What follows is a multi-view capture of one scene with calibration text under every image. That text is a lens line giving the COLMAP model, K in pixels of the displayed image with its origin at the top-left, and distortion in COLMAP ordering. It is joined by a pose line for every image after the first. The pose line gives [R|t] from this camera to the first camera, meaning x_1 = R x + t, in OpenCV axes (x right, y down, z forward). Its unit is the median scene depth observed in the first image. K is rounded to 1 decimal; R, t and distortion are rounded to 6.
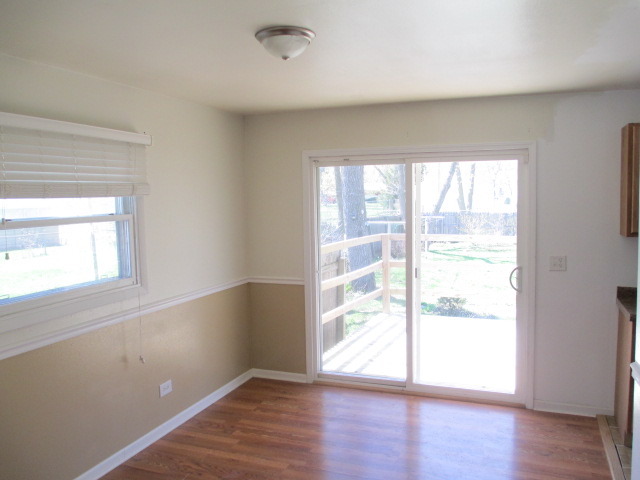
lens RADIAL K [[534.3, 0, 321.8], [0, 534.3, 238.3], [0, 0, 1]] dist [-0.047406, -0.004192]
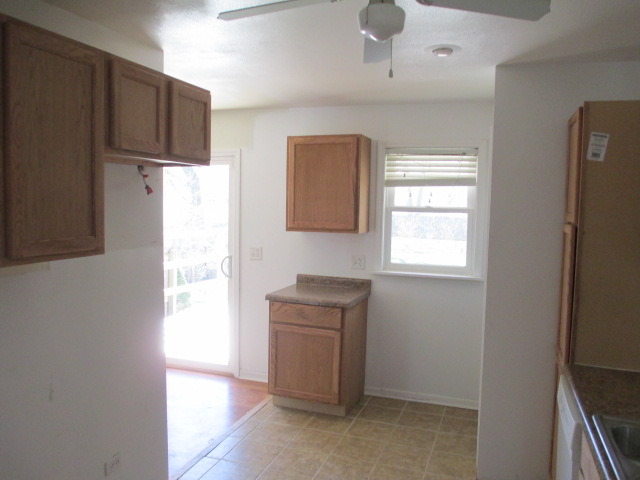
lens RADIAL K [[534.3, 0, 318.9], [0, 534.3, 239.6], [0, 0, 1]] dist [-0.047406, -0.004192]
pose [[0.998388, 0.027745, 0.049516, 0.502730], [-0.027699, 0.999615, -0.001626, 0.014247], [-0.049543, 0.000252, 0.998772, -0.184568]]
